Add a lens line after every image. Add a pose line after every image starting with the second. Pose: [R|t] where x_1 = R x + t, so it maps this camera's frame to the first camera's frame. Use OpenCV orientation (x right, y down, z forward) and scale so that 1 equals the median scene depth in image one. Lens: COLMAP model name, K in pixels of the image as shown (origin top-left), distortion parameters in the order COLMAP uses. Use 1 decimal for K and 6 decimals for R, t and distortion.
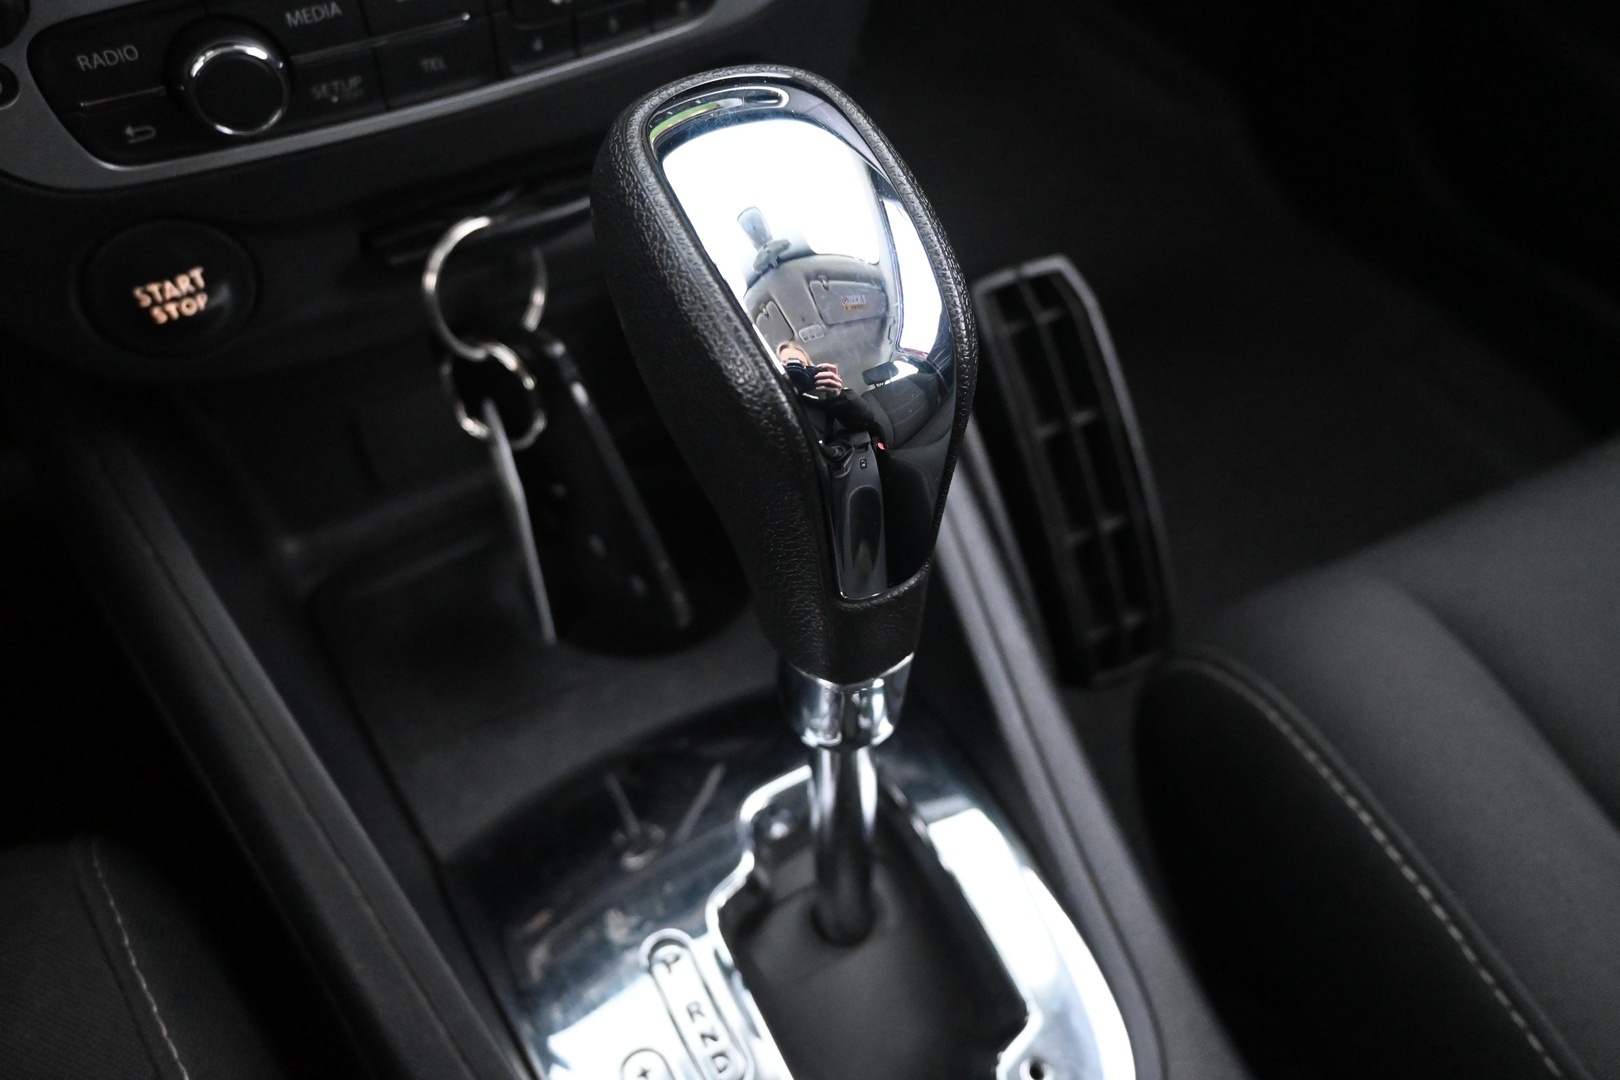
lens RADIAL K [[1359.6, 0, 810.0], [0, 1359.6, 540.0], [0, 0, 1]] dist [-0.008905, 0.005468]
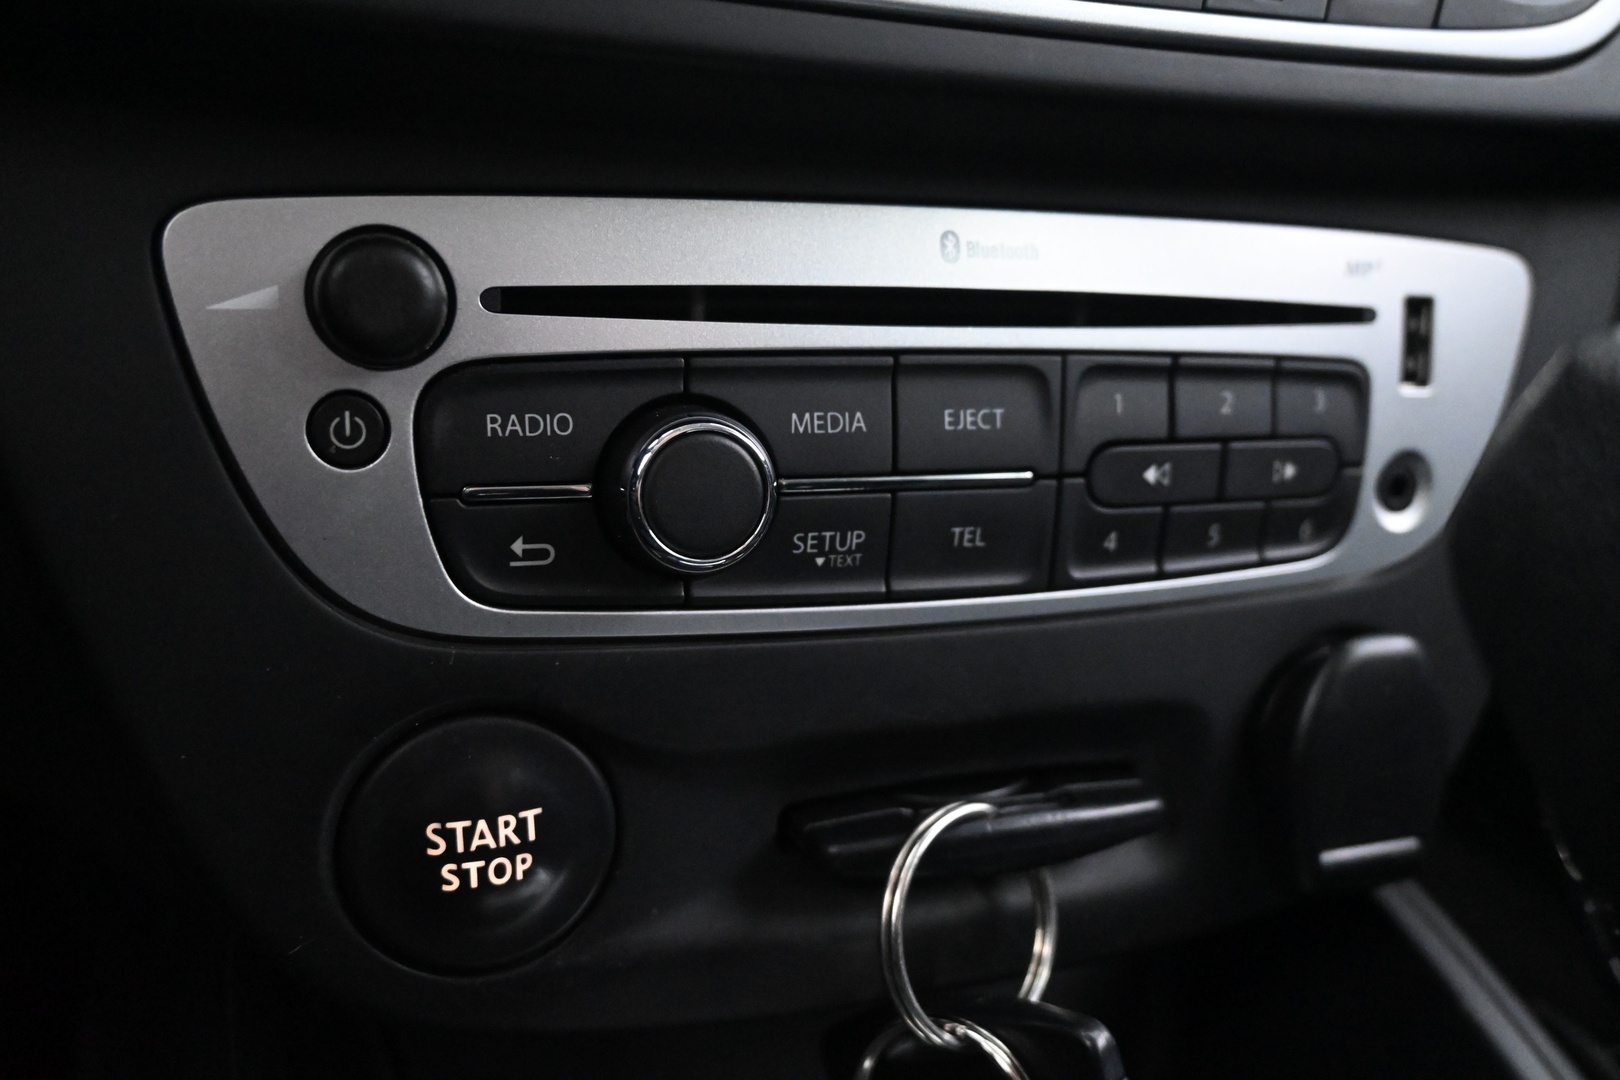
lens RADIAL K [[1359.6, 0, 810.0], [0, 1359.6, 540.0], [0, 0, 1]] dist [-0.008905, 0.005468]
pose [[0.989808, 0.047629, -0.134208, -0.256416], [-0.121491, 0.774090, -0.621309, 0.066879], [0.074296, 0.631282, 0.771987, 0.471825]]
